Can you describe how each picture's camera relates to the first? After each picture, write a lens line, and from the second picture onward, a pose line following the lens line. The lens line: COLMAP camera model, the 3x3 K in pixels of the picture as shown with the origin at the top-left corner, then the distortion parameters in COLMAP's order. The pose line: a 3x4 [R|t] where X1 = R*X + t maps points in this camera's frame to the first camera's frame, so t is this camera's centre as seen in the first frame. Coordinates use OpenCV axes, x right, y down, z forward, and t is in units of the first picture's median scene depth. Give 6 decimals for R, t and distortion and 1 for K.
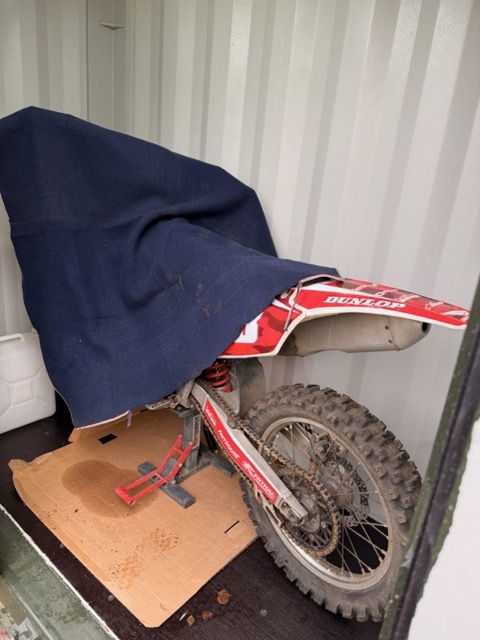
lens RADIAL K [[449.1, 0, 243.2], [0, 449.1, 321.8], [0, 0, 1]] dist [0.118894, -0.170818]
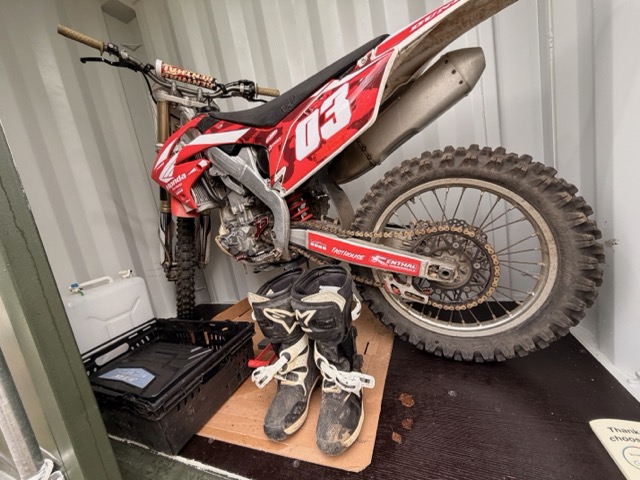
lens RADIAL K [[254.9, 0, 322.9], [0, 254.9, 241.0], [0, 0, 1]] dist [0.000409, 0.000086]
pose [[0.912810, -0.312780, 0.262577, -0.234002], [0.356997, 0.923385, -0.141114, 0.313590], [-0.198322, 0.222549, 0.954537, 0.466079]]
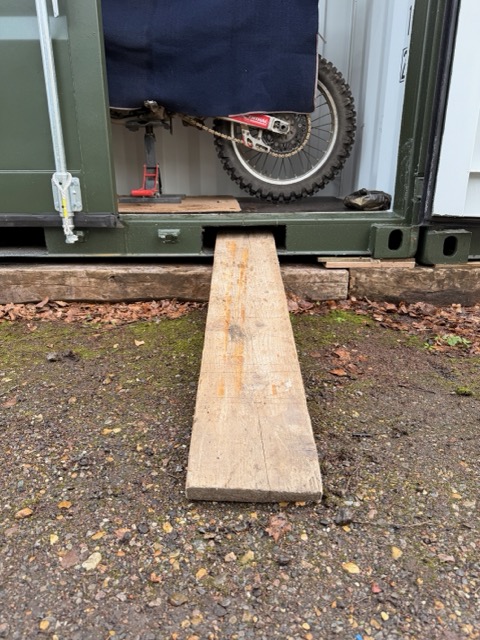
lens RADIAL K [[449.1, 0, 243.2], [0, 449.1, 321.8], [0, 0, 1]] dist [0.118894, -0.170818]
pose [[0.735042, -0.326480, 0.594243, -1.079981], [0.285837, 0.943957, 0.165052, 0.701256], [-0.614826, 0.048536, 0.787168, -0.140558]]
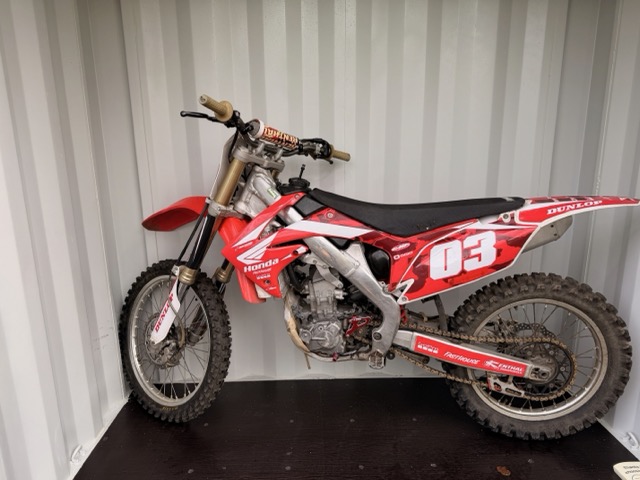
lens RADIAL K [[449.1, 0, 317.8], [0, 449.1, 247.7], [0, 0, 1]] dist [0.118894, -0.170818]
pose [[0.756954, -0.244699, 0.605923, -0.968046], [0.300350, 0.953777, 0.009965, -0.135910], [-0.580354, 0.174446, 0.795461, 0.241470]]
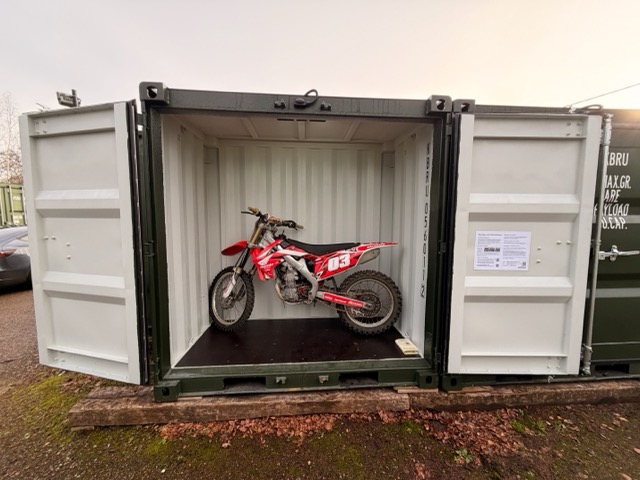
lens RADIAL K [[257.4, 0, 327.2], [0, 257.4, 252.1], [0, 0, 1]] dist [0.000313, 0.000198]
pose [[0.709884, -0.153669, 0.687351, -1.313120], [0.294229, 0.951376, -0.091178, 0.075670], [-0.639918, 0.266964, 0.720580, -0.340698]]
